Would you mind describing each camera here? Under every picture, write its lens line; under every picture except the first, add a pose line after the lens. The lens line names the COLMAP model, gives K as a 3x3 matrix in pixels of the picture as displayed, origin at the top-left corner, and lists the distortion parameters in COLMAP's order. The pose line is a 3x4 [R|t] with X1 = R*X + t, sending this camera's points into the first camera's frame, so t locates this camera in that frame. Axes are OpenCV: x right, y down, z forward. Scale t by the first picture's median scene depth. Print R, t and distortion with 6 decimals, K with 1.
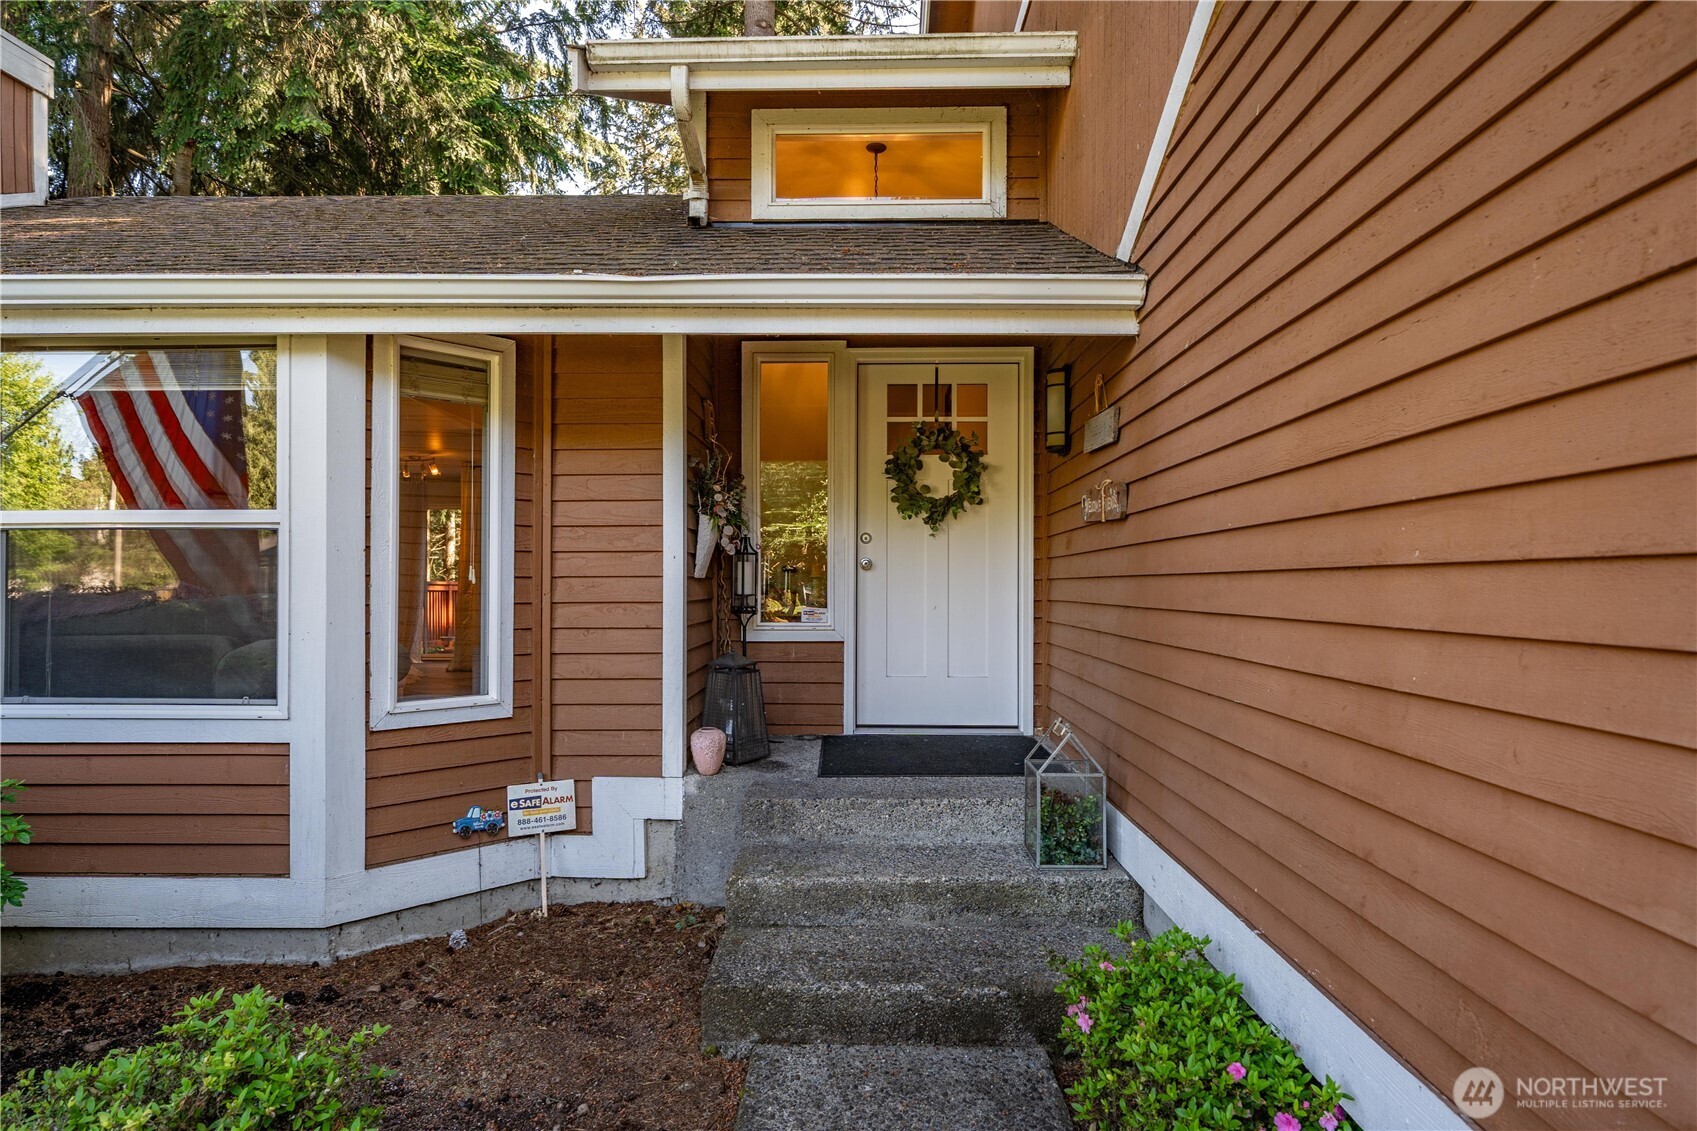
lens RADIAL K [[869.2, 0, 848.5], [0, 869.2, 565.5], [0, 0, 1]] dist [-0.000457, 0.000110]
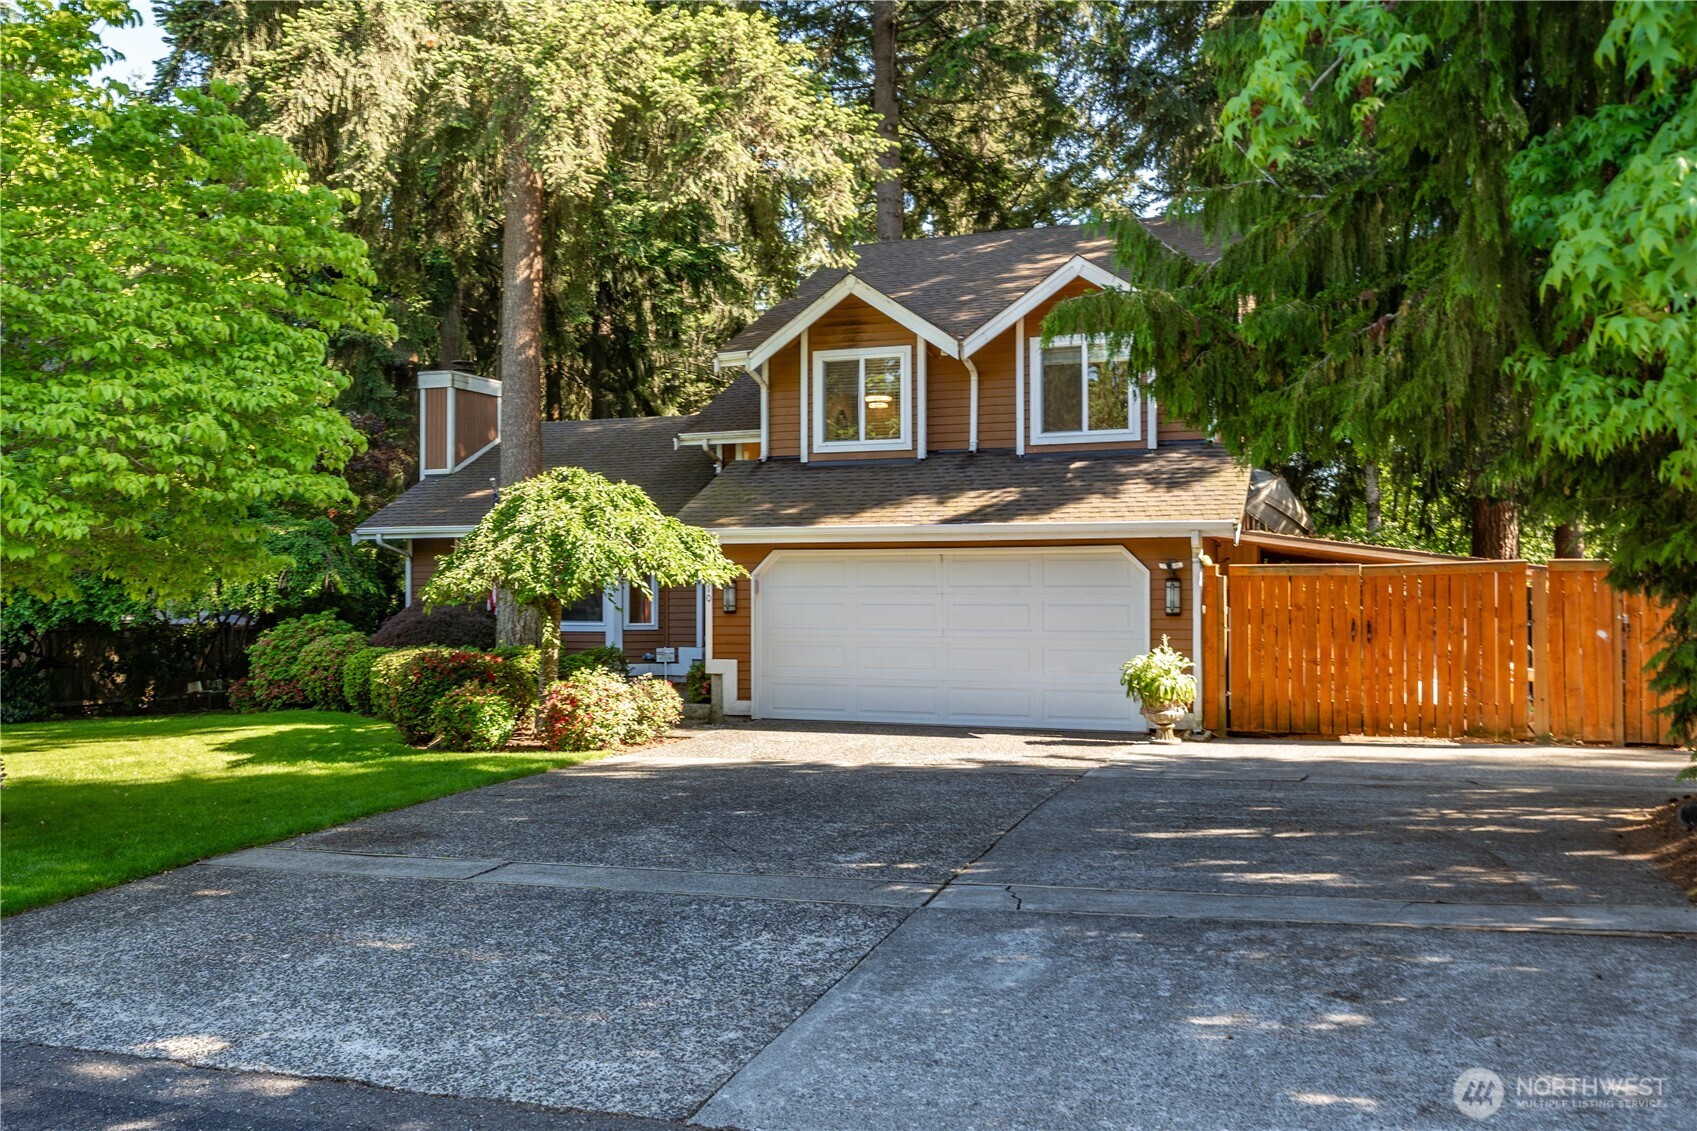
lens RADIAL K [[1167.4, 0, 848.2], [0, 1167.4, 568.5], [0, 0, 1]] dist [-0.001269, -0.000430]
pose [[0.957988, -0.007201, -0.286718, 1.744785], [0.006383, 0.999972, -0.003789, -0.057474], [0.286737, 0.001800, 0.958008, -3.387199]]
